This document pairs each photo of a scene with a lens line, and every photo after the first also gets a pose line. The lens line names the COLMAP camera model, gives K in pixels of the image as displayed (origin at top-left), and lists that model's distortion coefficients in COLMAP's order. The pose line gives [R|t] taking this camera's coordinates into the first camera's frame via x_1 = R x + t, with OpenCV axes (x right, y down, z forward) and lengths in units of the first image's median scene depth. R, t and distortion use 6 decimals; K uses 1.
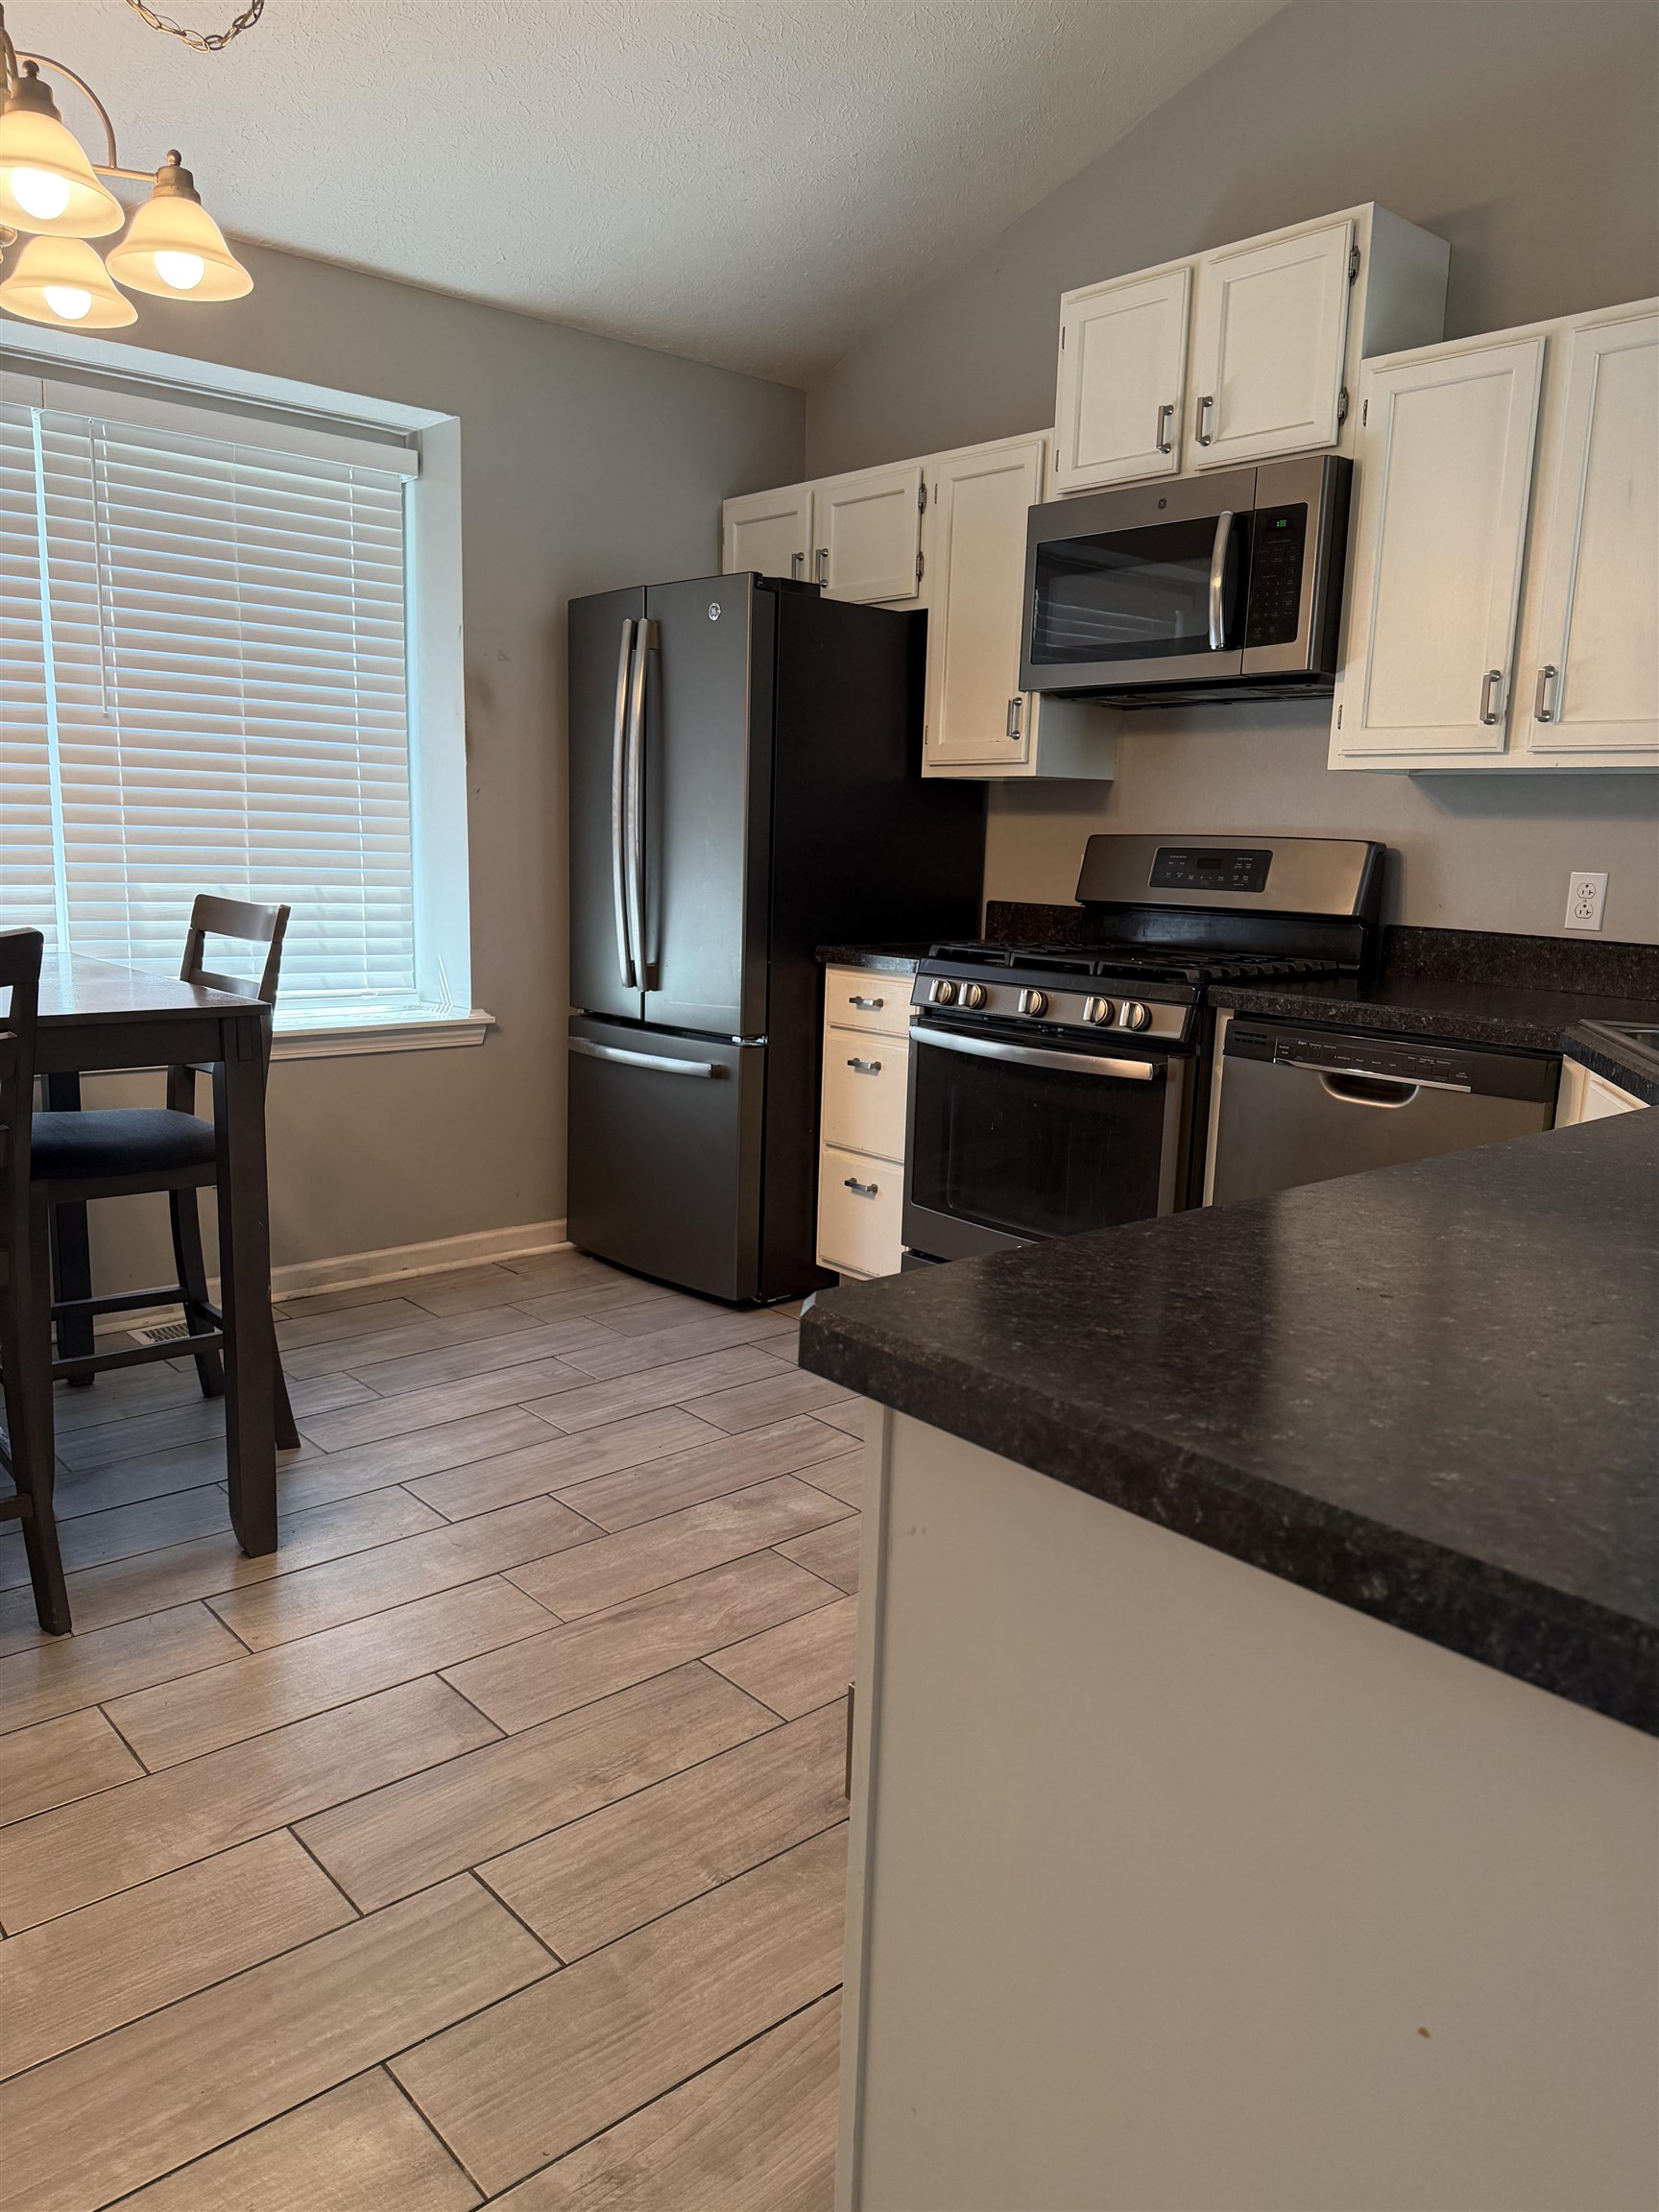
lens RADIAL K [[1557.9, 0, 829.5], [0, 1557.9, 1107.3], [0, 0, 1]] dist [-0.002355, -0.000695]
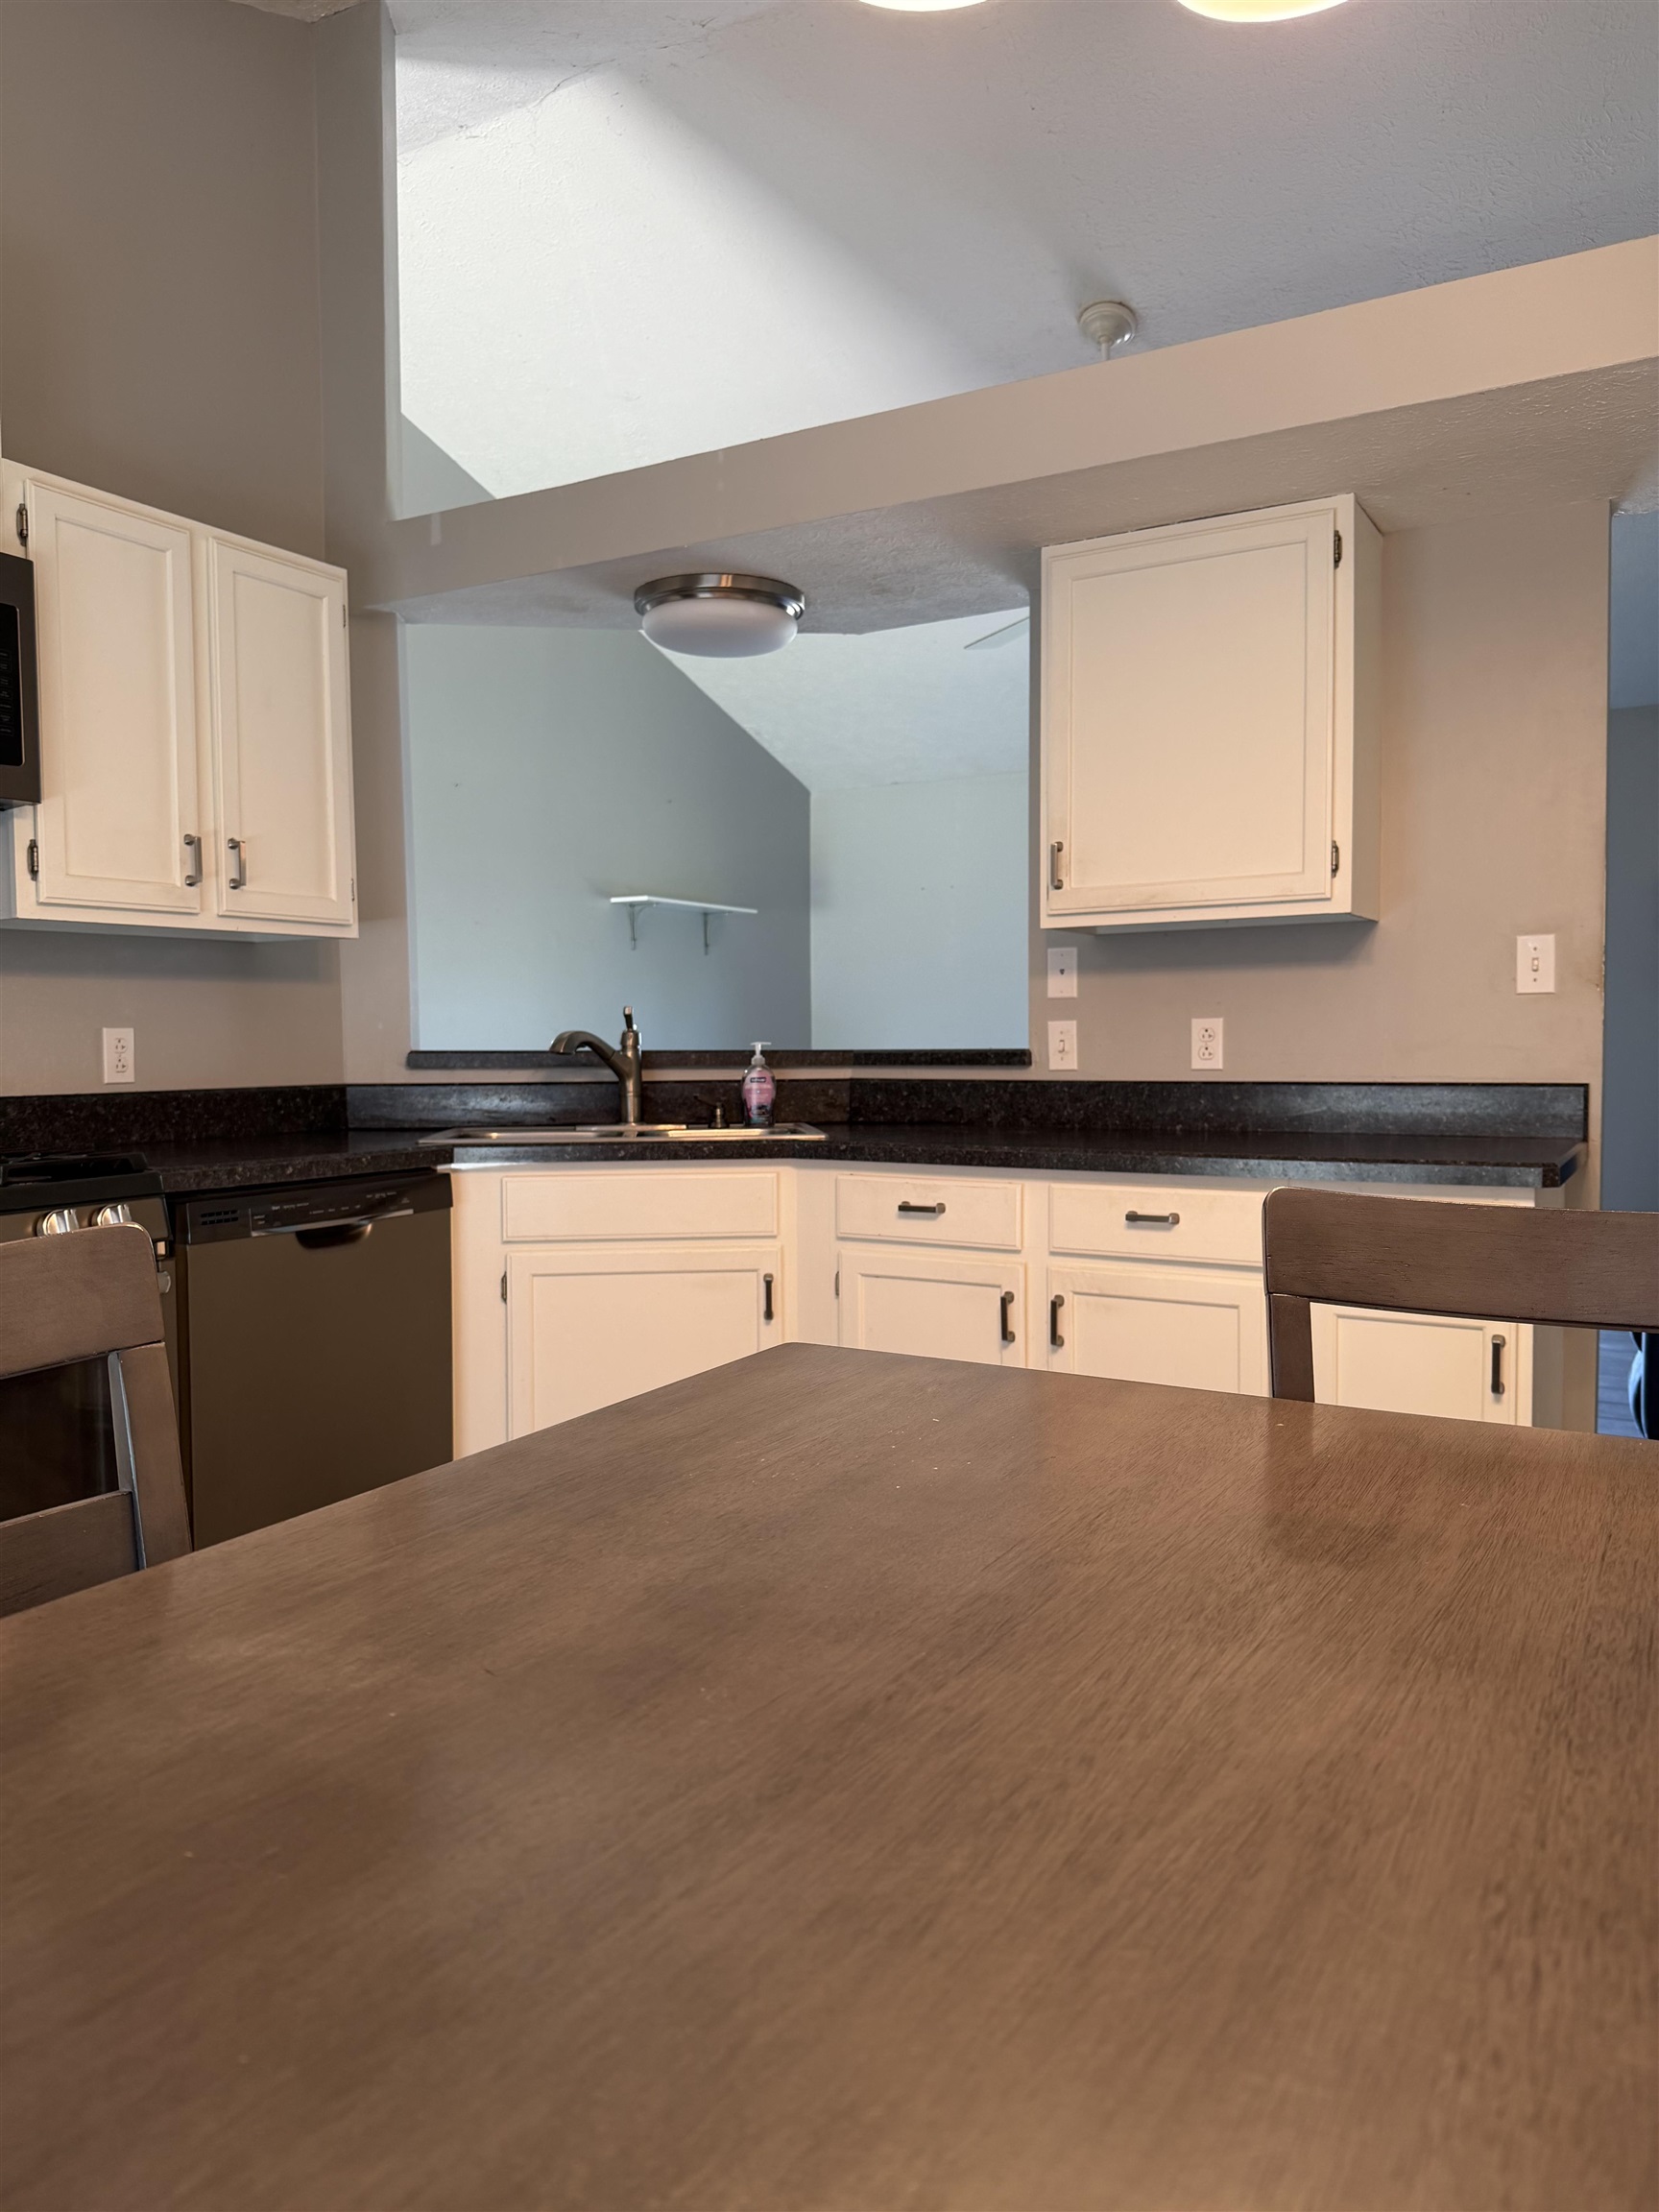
lens RADIAL K [[1557.9, 0, 830.3], [0, 1557.9, 1106.2], [0, 0, 1]] dist [-0.002355, -0.000695]
pose [[-0.306113, -0.071904, 0.949276, -0.703959], [0.169492, 0.977096, 0.128668, -0.168128], [-0.936786, 0.200282, -0.286914, 0.948316]]
